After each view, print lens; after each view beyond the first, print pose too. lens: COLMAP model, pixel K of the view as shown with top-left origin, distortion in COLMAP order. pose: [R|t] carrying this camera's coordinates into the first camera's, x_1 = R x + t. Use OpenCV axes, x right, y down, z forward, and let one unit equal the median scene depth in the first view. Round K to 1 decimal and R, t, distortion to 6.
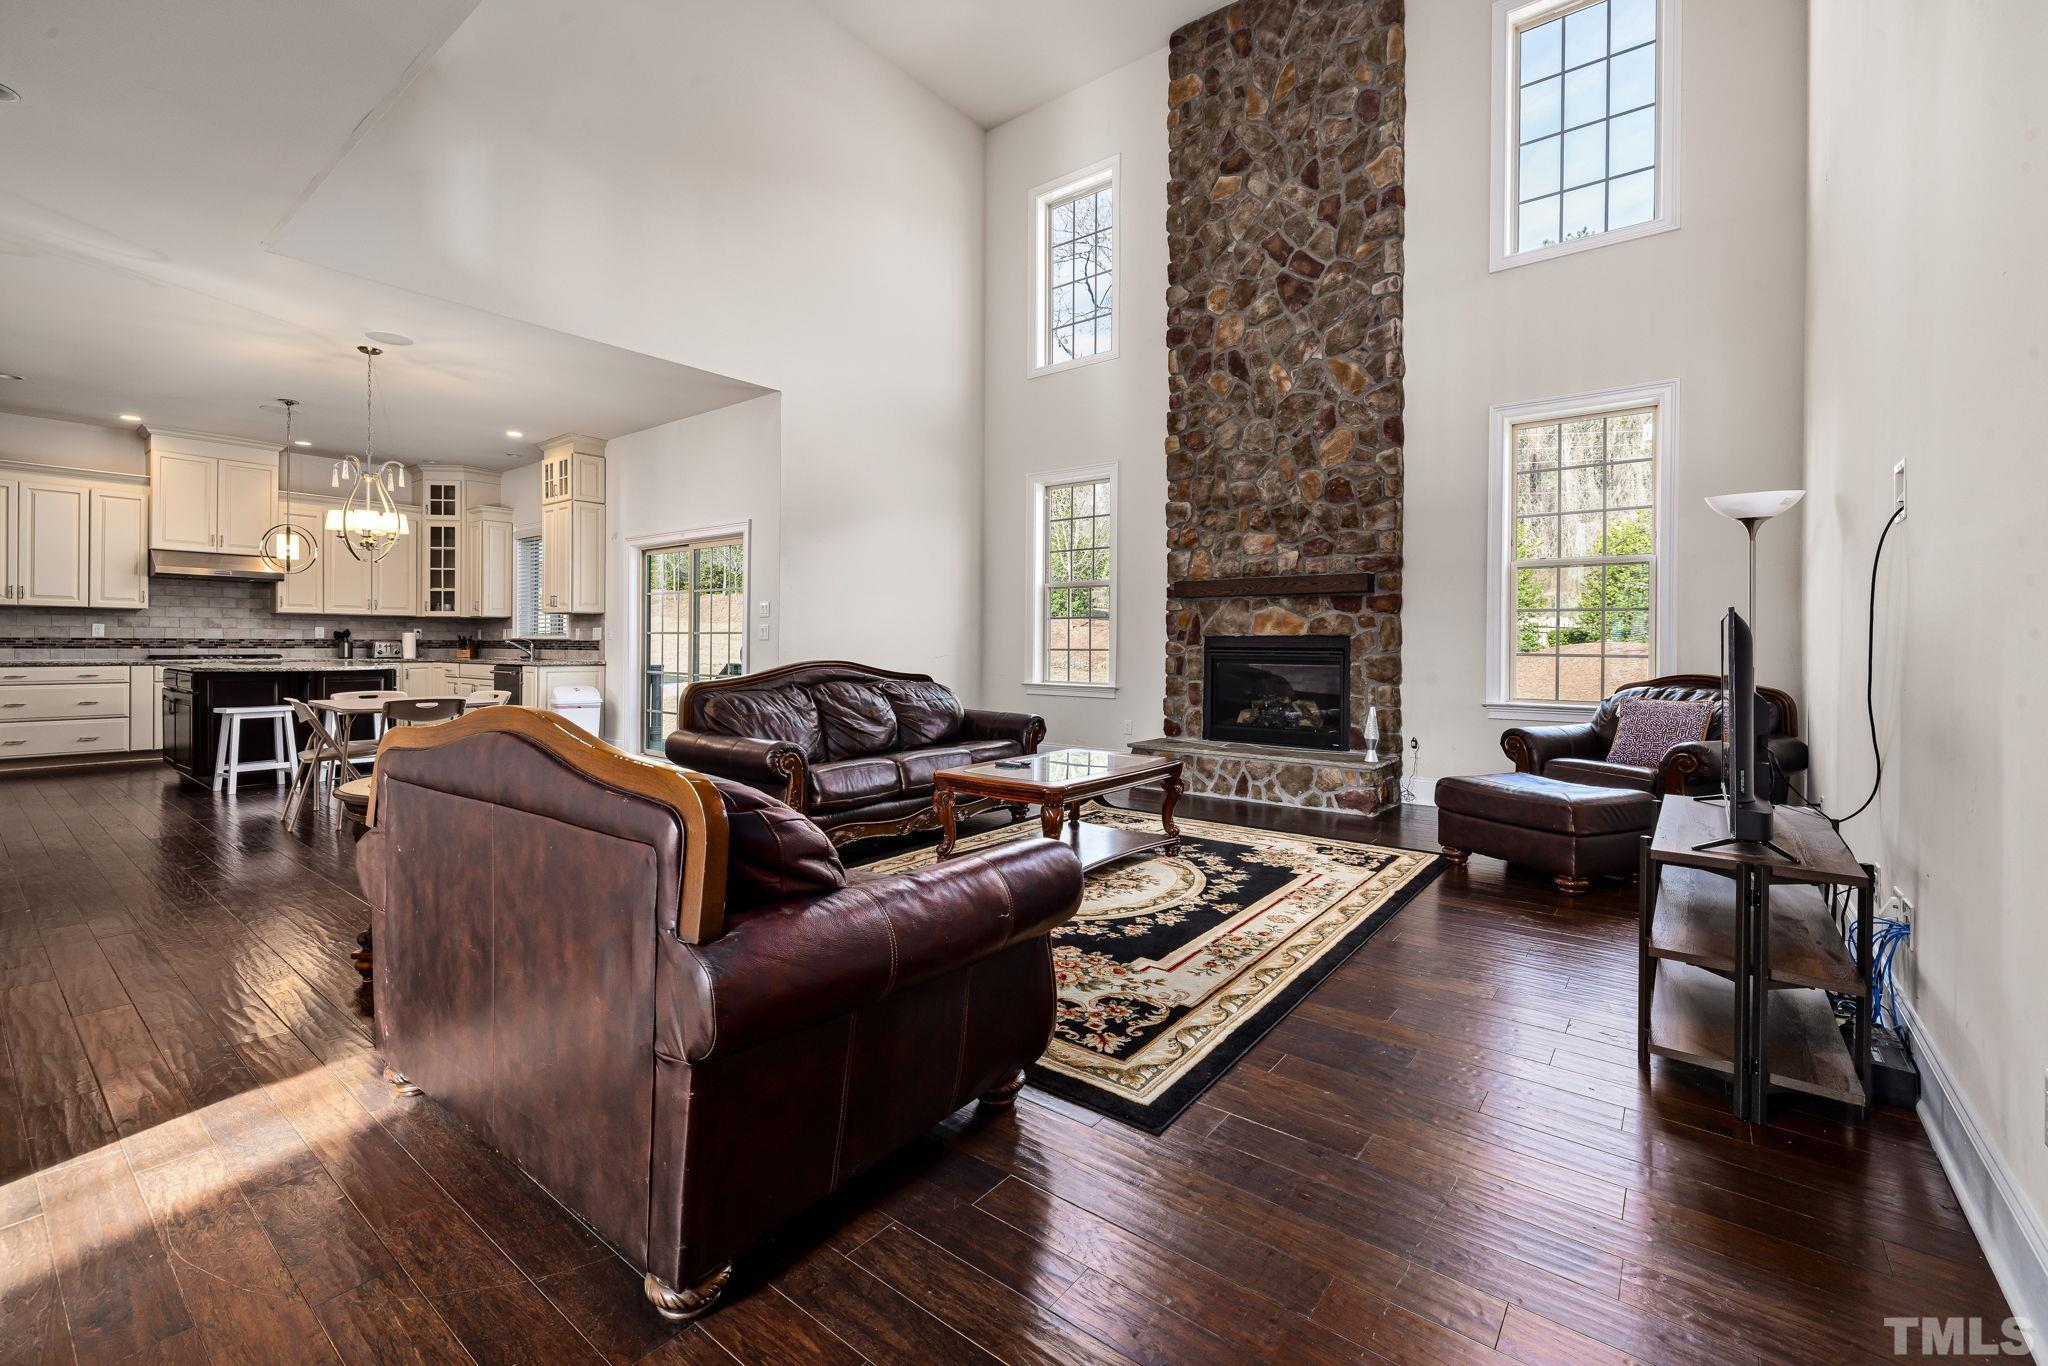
lens RADIAL K [[871.3, 0, 1006.2], [0, 871.3, 648.8], [0, 0, 1]] dist [0.001335, -0.000058]
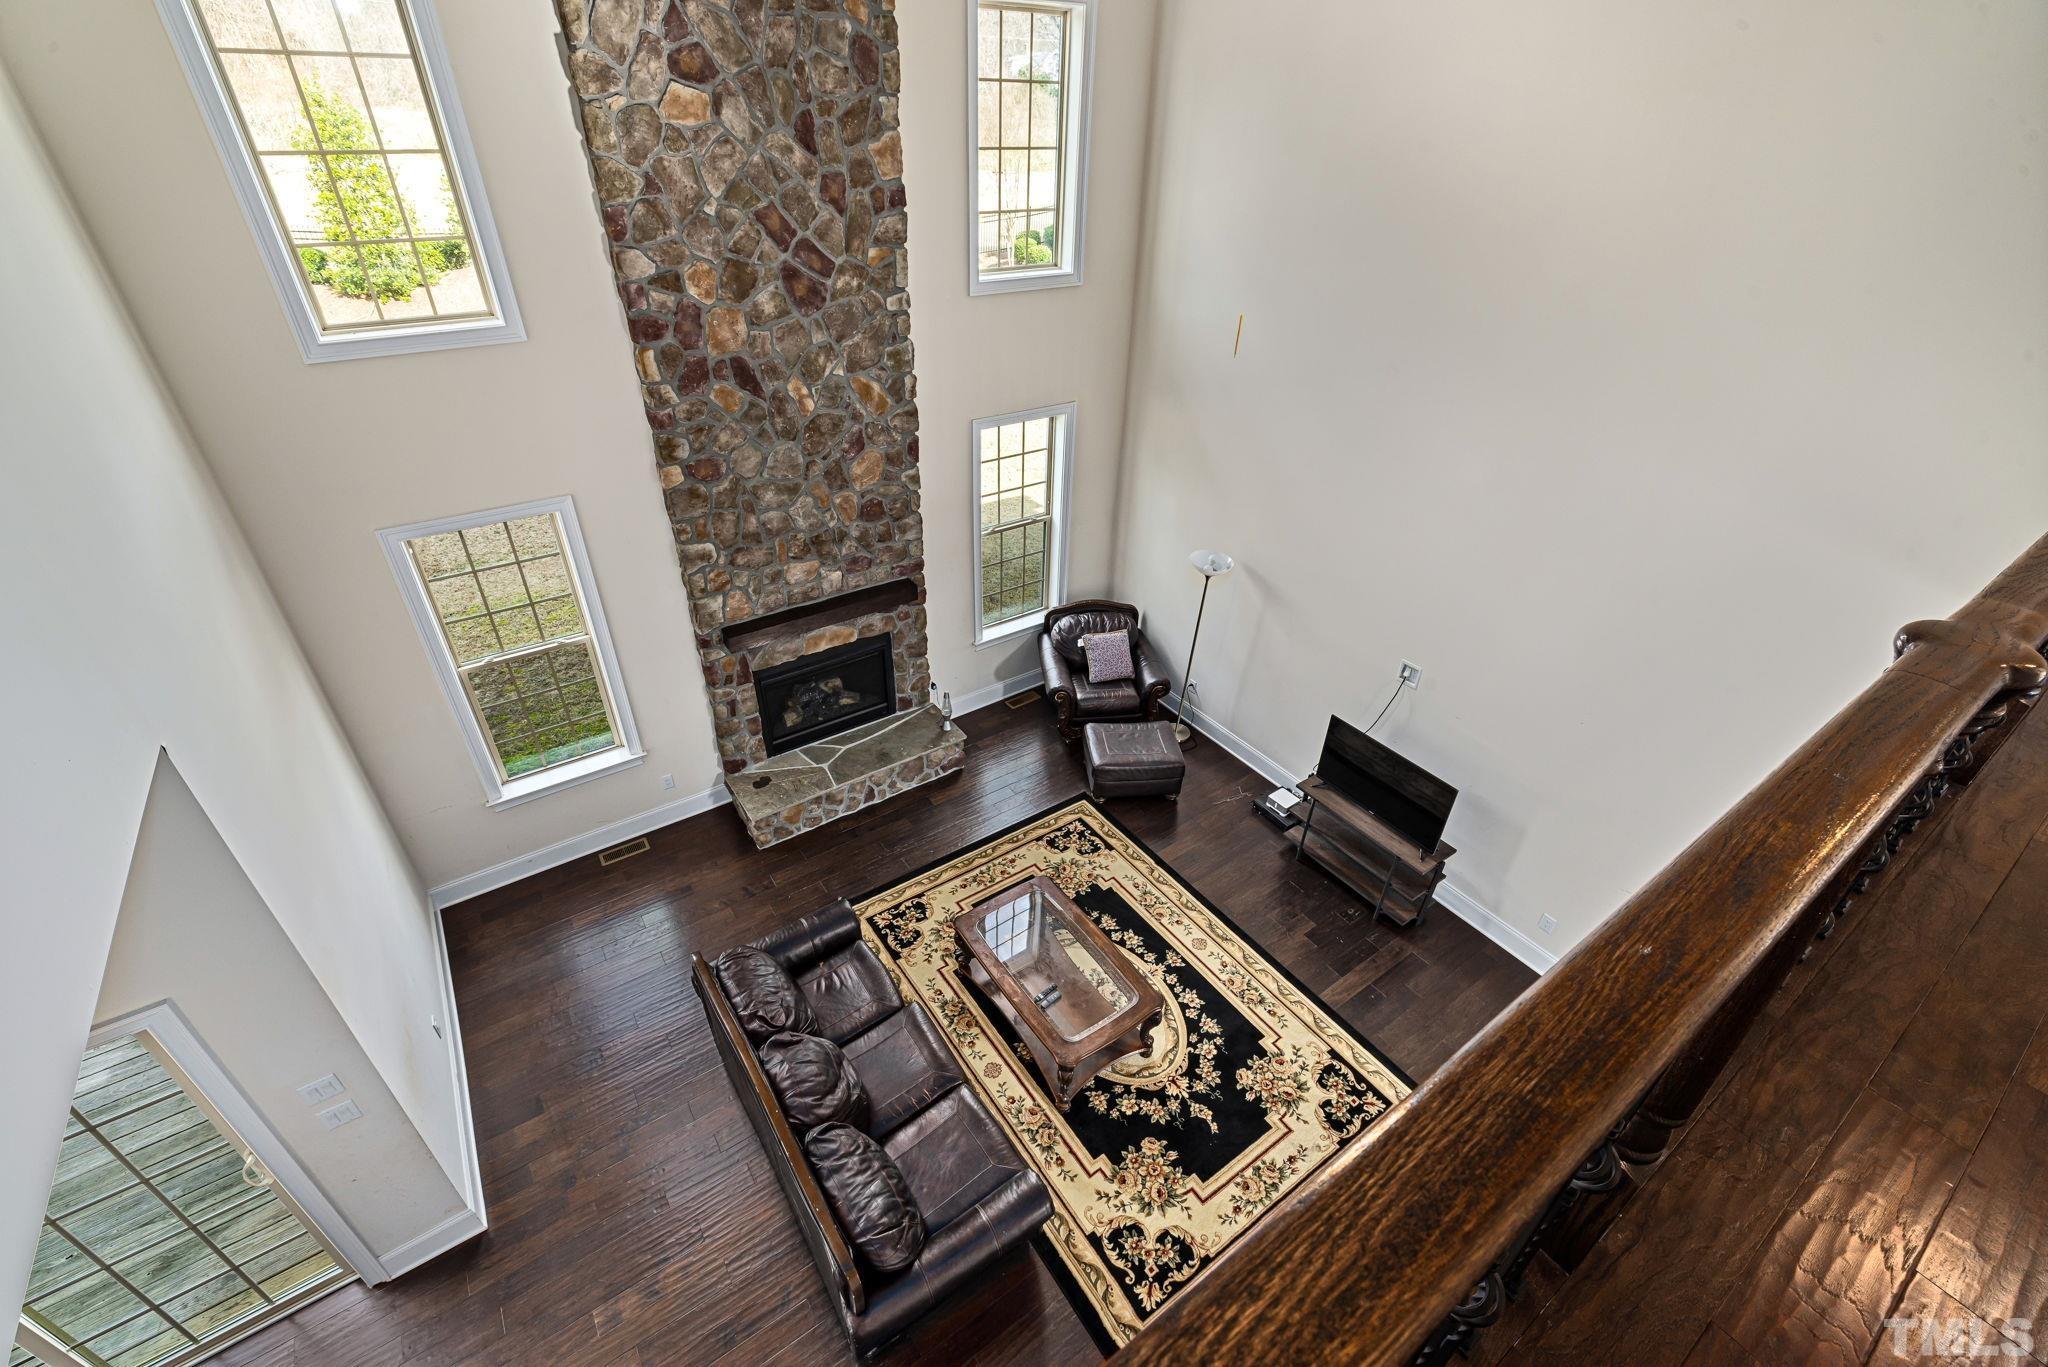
lens RADIAL K [[864.1, 0, 1009.6], [0, 864.1, 670.5], [0, 0, 1]] dist [0.001553, -0.000519]
pose [[0.297205, -0.522865, 0.798925, -0.464532], [-0.007198, 0.835484, 0.549468, -0.570386], [-0.954787, -0.169055, 0.244547, 0.561437]]
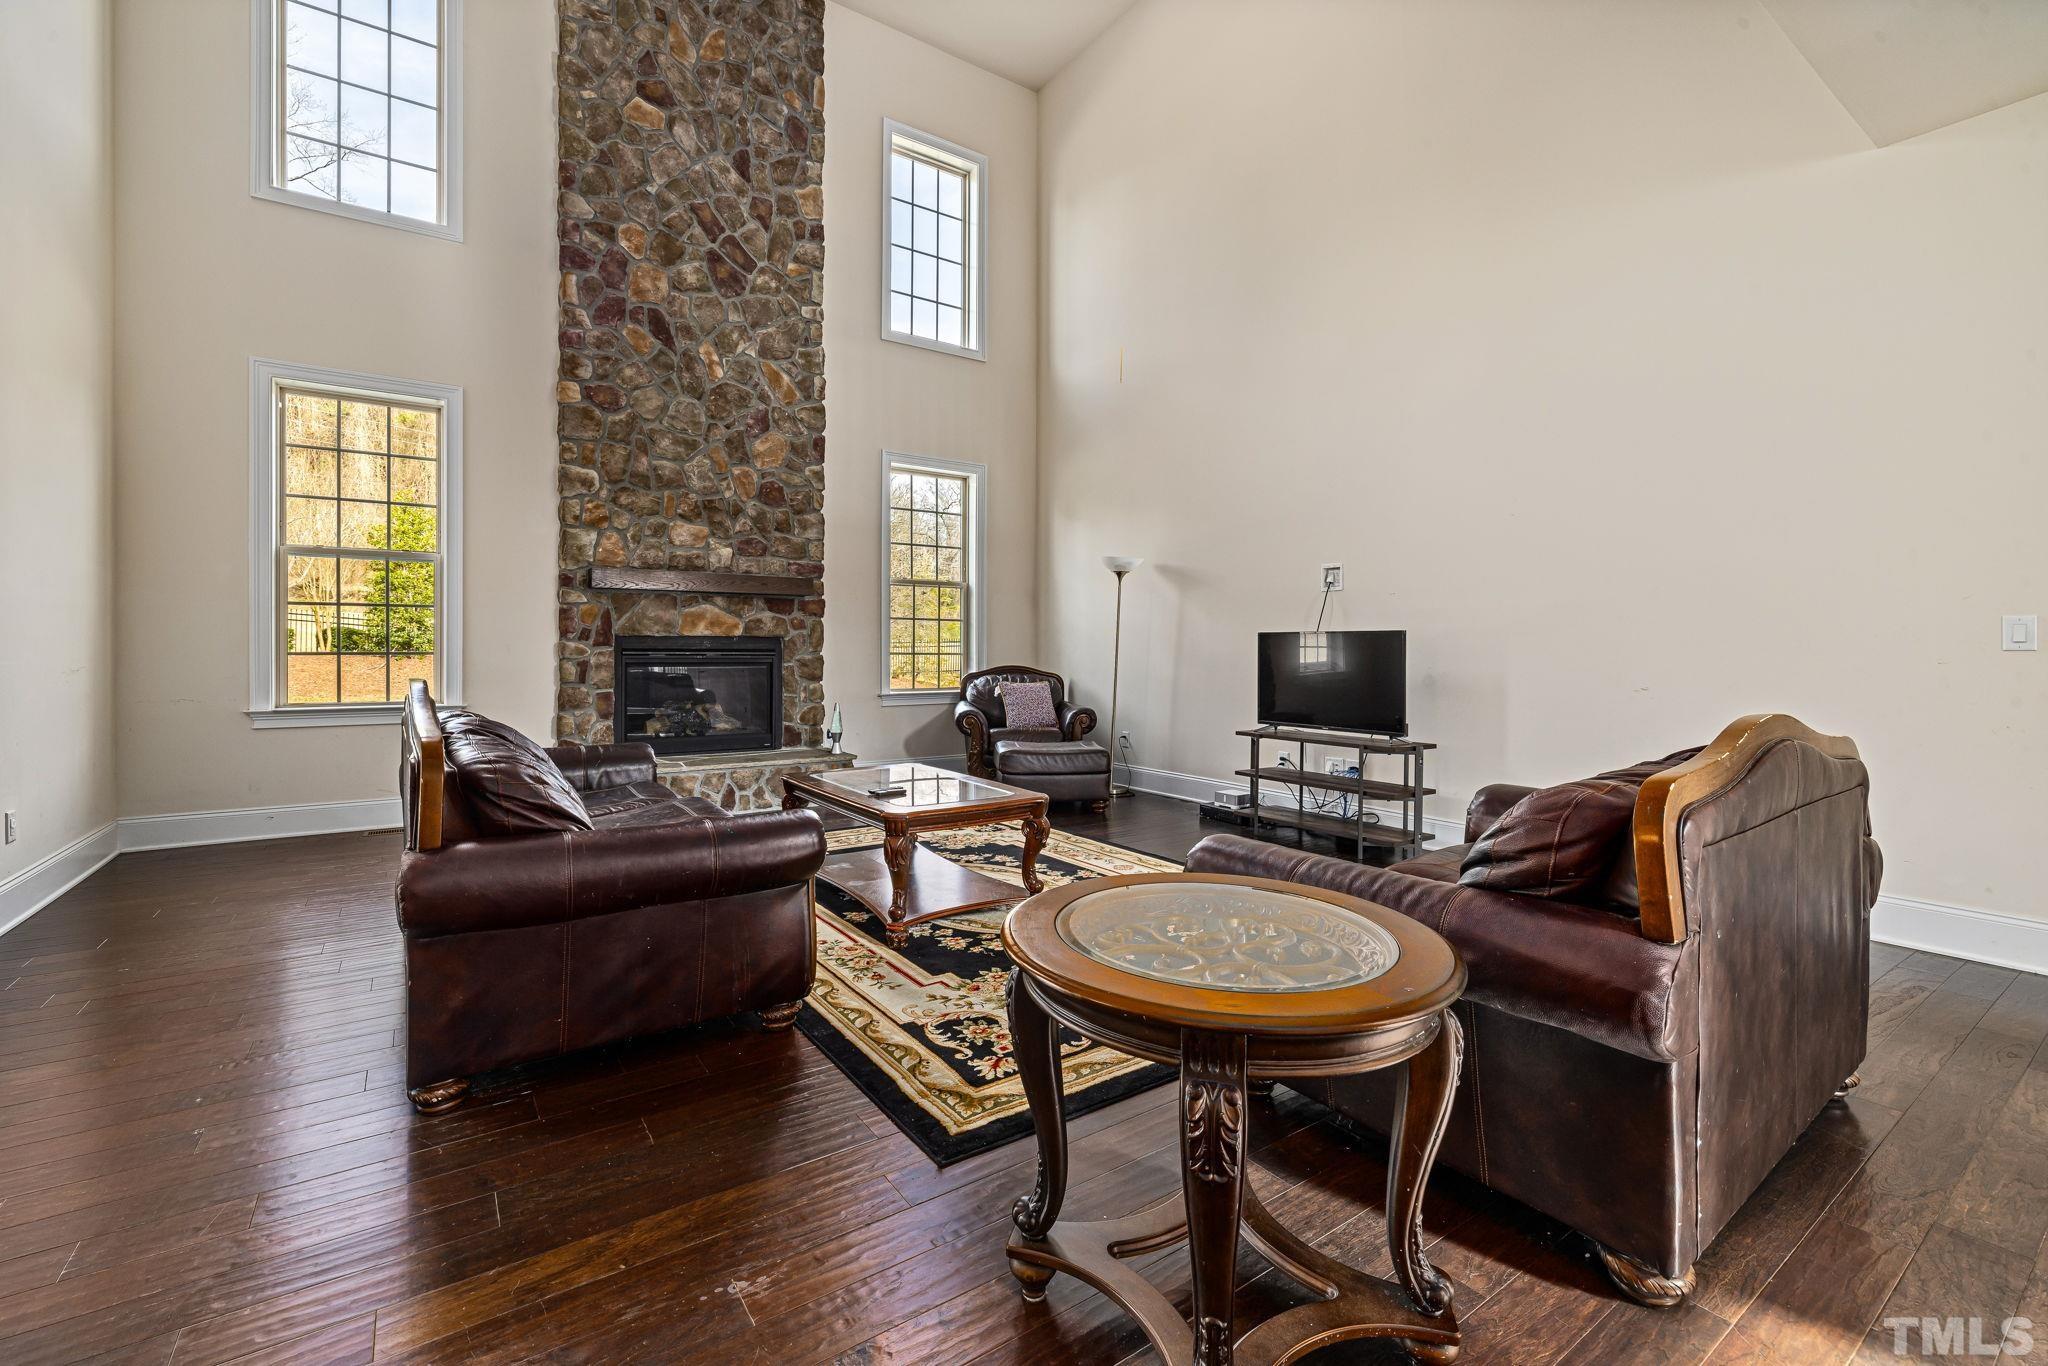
lens RADIAL K [[871.3, 0, 1006.2], [0, 871.3, 648.8], [0, 0, 1]] dist [0.001335, -0.000058]
pose [[0.295953, -0.007558, 0.955173, -0.501385], [0.000527, 0.999970, 0.007749, -0.008936], [-0.955202, -0.001790, 0.295948, 0.431867]]
